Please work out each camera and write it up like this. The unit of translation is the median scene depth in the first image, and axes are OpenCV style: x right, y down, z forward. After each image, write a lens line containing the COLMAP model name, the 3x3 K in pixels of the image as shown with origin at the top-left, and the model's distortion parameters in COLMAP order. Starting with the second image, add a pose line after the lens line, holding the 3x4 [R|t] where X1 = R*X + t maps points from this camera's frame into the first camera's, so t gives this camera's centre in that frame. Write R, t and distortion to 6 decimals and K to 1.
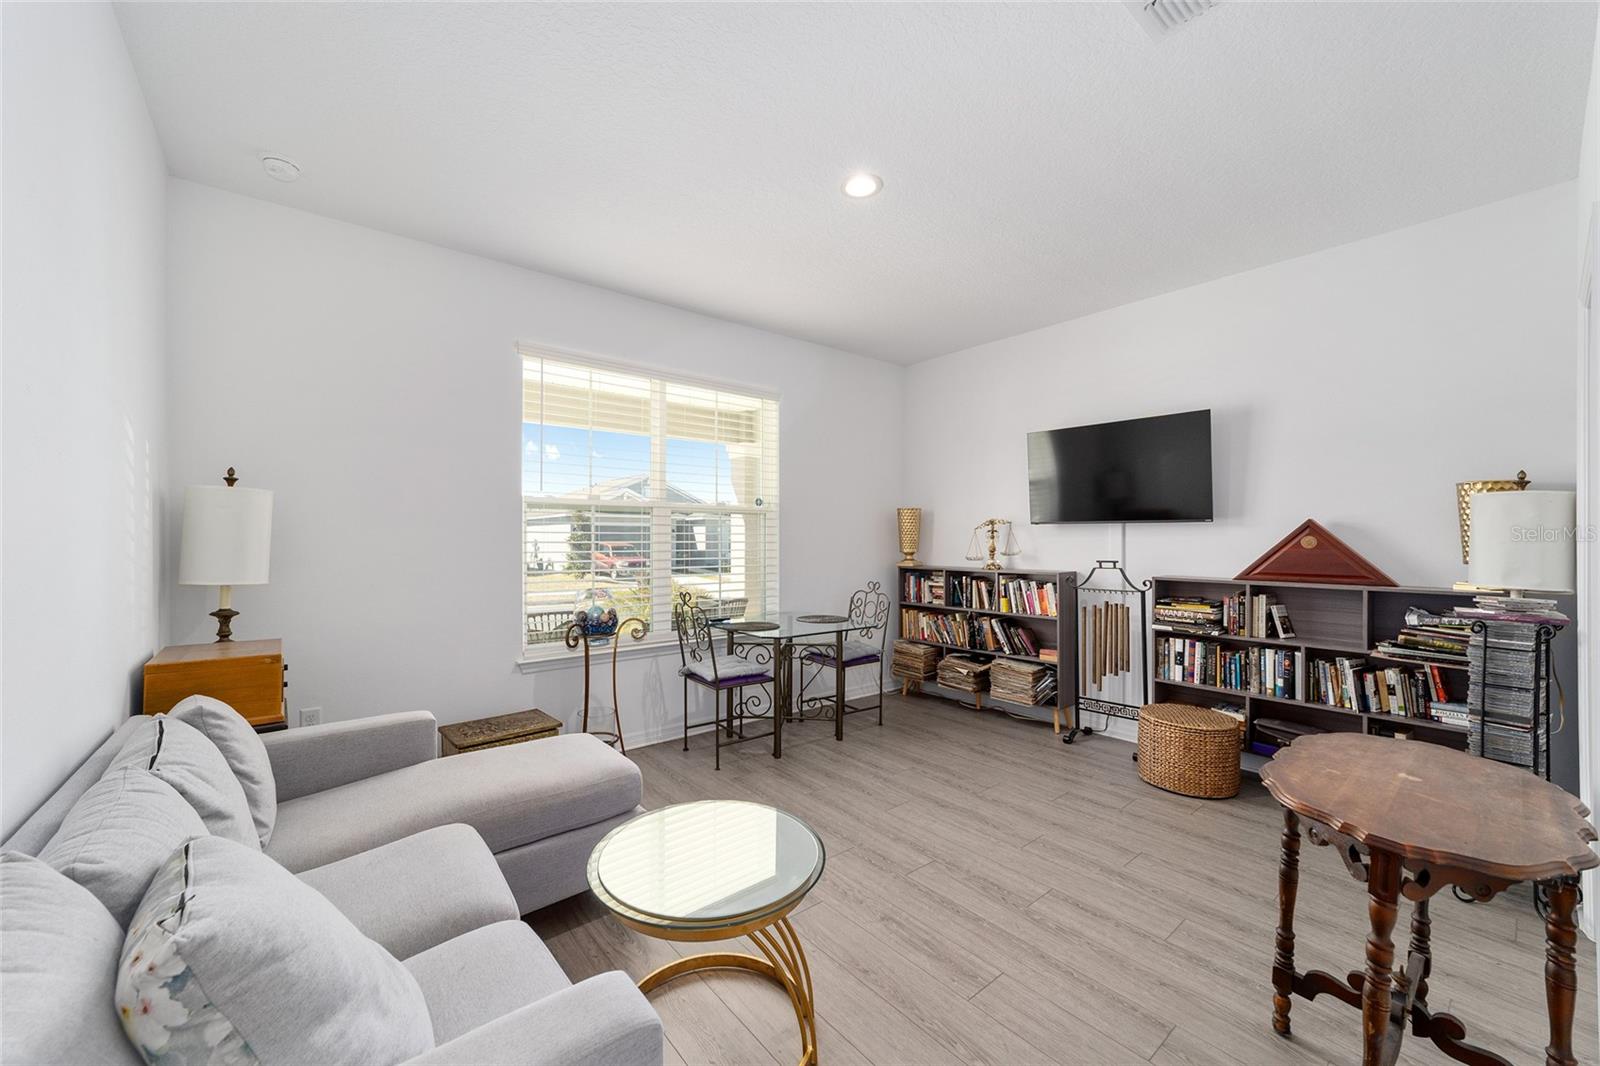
lens RADIAL K [[616.0, 0, 798.3], [0, 616.0, 534.1], [0, 0, 1]] dist [0.001569, 0.001541]
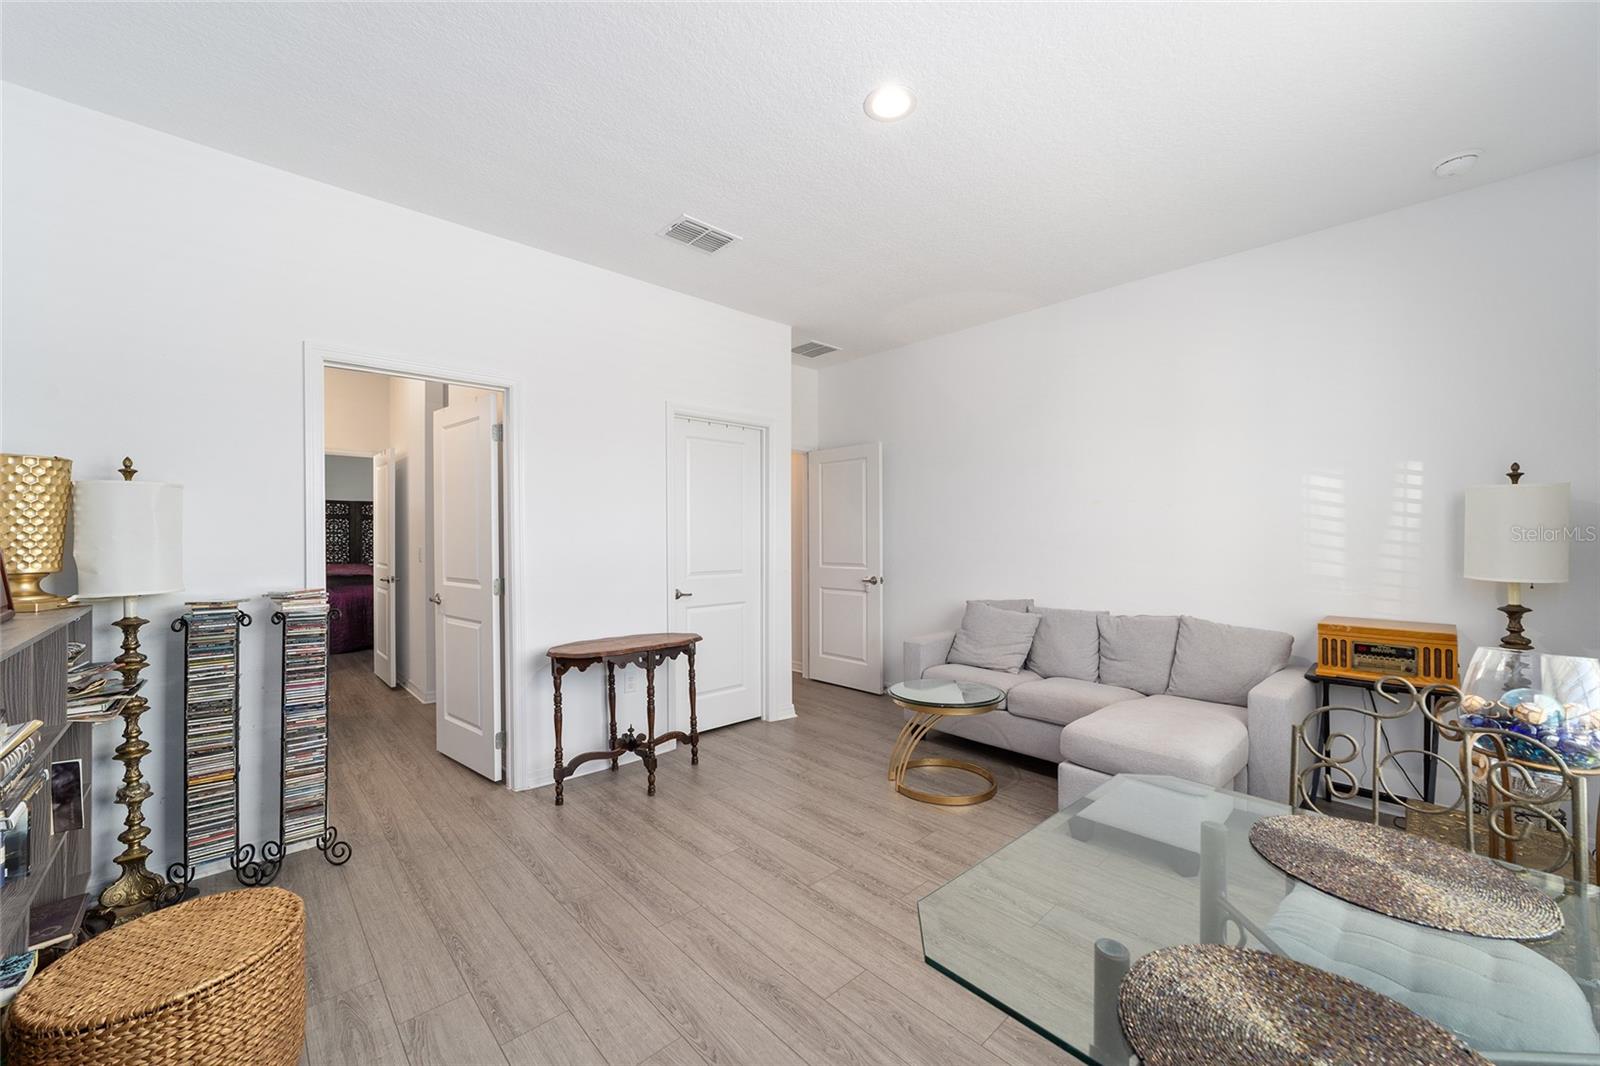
lens RADIAL K [[616.0, 0, 801.8], [0, 616.0, 534.0], [0, 0, 1]] dist [0.001569, 0.001541]
pose [[-0.998005, 0.000694, -0.063127, 0.291861], [0.000697, 1.000000, -0.000022, 0.005915], [0.063127, -0.000066, -0.998006, 1.931405]]
